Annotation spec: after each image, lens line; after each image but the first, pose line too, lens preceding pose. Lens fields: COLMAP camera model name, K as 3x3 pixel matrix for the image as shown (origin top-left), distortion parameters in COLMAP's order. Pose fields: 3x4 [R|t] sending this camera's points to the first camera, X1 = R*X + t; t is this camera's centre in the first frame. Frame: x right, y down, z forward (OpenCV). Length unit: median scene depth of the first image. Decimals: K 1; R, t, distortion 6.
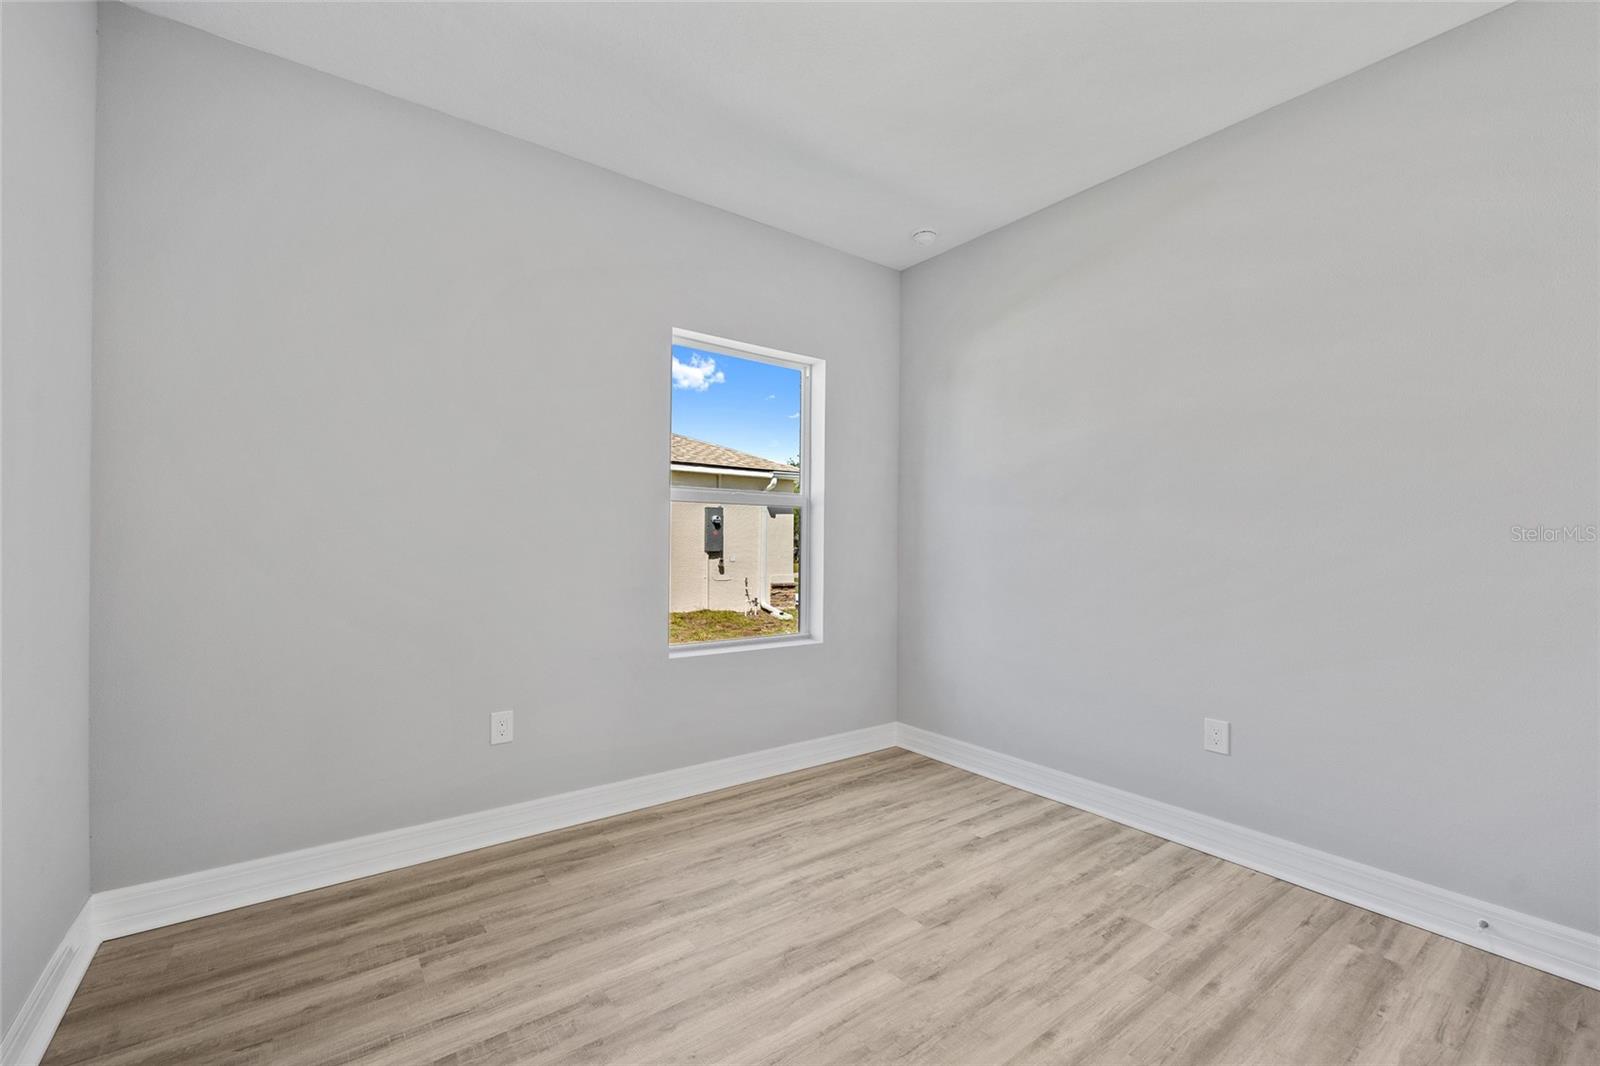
lens RADIAL K [[663.5, 0, 808.9], [0, 663.5, 537.6], [0, 0, 1]] dist [0.000036, 0.000543]
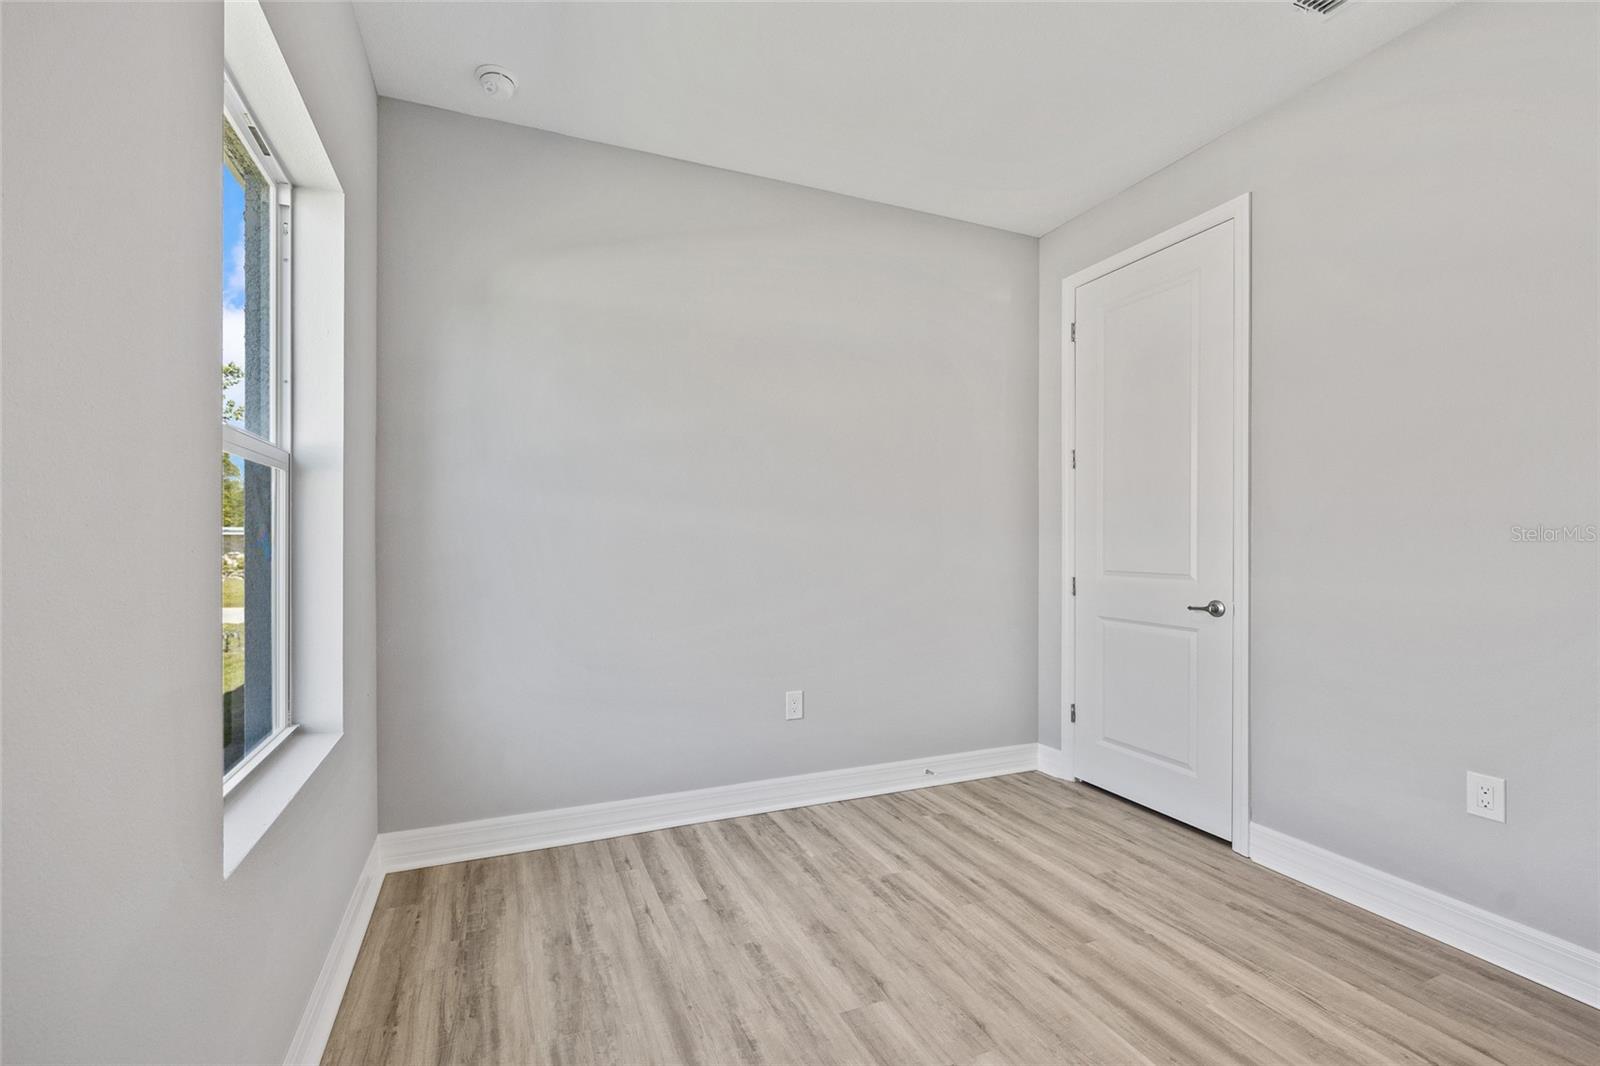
lens RADIAL K [[663.5, 0, 806.5], [0, 663.5, 534.3], [0, 0, 1]] dist [0.000036, 0.000543]
pose [[0.275839, 0.001342, 0.961203, -0.520971], [-0.003061, 0.999995, -0.000517, 0.002659], [-0.961199, -0.002799, 0.275841, 0.693110]]
